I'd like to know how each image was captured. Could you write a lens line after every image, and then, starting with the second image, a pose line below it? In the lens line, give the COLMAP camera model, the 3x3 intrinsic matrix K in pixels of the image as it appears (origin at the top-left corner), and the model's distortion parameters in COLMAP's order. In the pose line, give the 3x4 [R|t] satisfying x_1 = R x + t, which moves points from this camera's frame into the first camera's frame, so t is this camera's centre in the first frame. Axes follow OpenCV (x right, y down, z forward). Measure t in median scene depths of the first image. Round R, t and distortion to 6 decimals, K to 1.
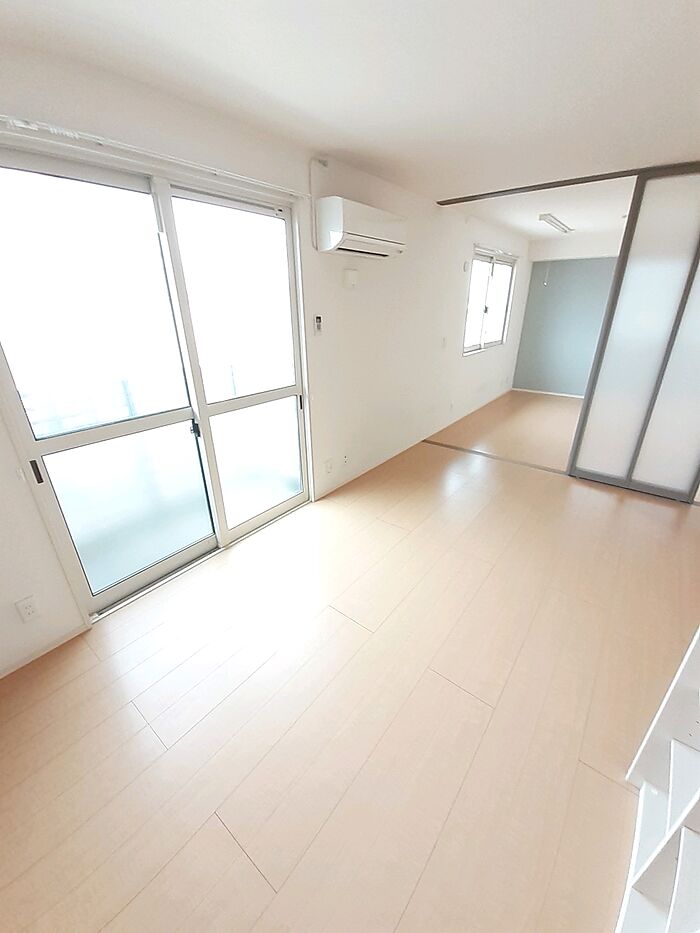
lens RADIAL K [[375.8, 0, 347.6], [0, 375.8, 462.3], [0, 0, 1]] dist [0.001137, -0.000322]
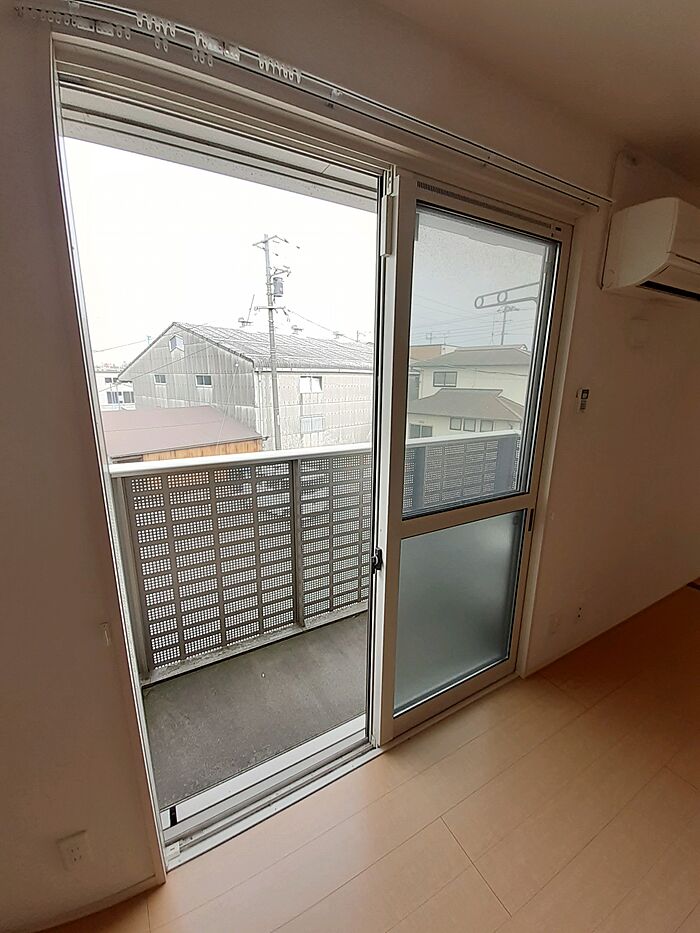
lens RADIAL K [[375.8, 0, 347.6], [0, 375.8, 462.3], [0, 0, 1]] dist [0.001137, -0.000322]
pose [[0.925169, 0.105528, -0.364591, -0.221124], [-0.165773, 0.976456, -0.138031, -0.137643], [0.341441, 0.188141, 0.920880, 0.353468]]
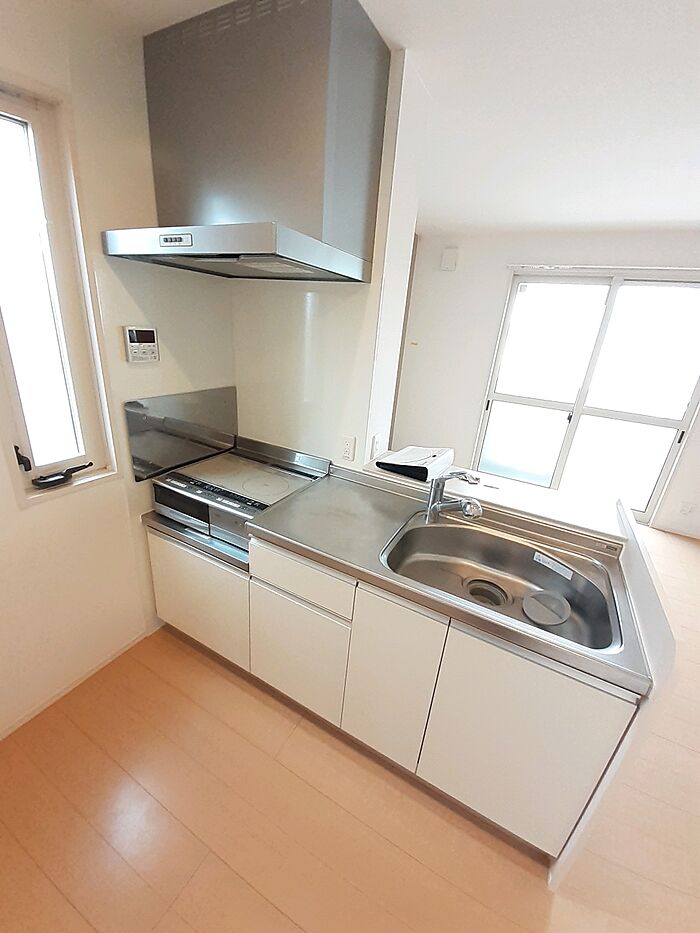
lens RADIAL K [[375.8, 0, 347.6], [0, 375.8, 462.3], [0, 0, 1]] dist [0.001137, -0.000322]
pose [[0.174222, 0.371585, -0.911905, 0.888782], [-0.461721, 0.848782, 0.257651, 0.089566], [0.869748, 0.376157, 0.319445, -0.252858]]
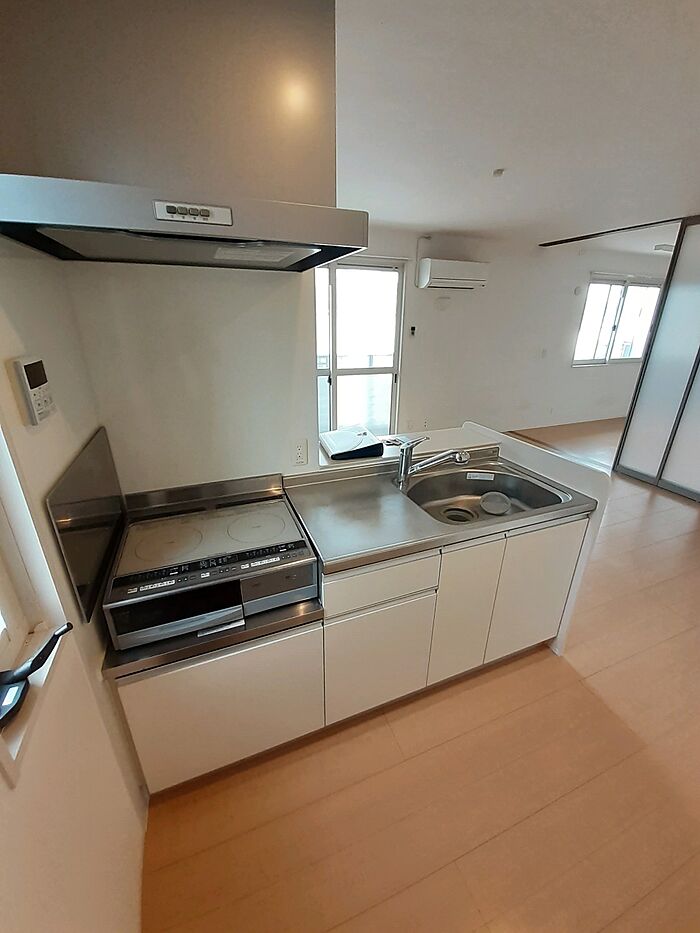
lens RADIAL K [[370.0, 0, 351.6], [0, 370.0, 462.0], [0, 0, 1]] dist [0.017166, -0.000023]
pose [[0.864837, 0.203906, -0.458781, 0.611107], [-0.216977, 0.975864, 0.024707, 0.230735], [0.452745, 0.078177, 0.888206, -0.580171]]
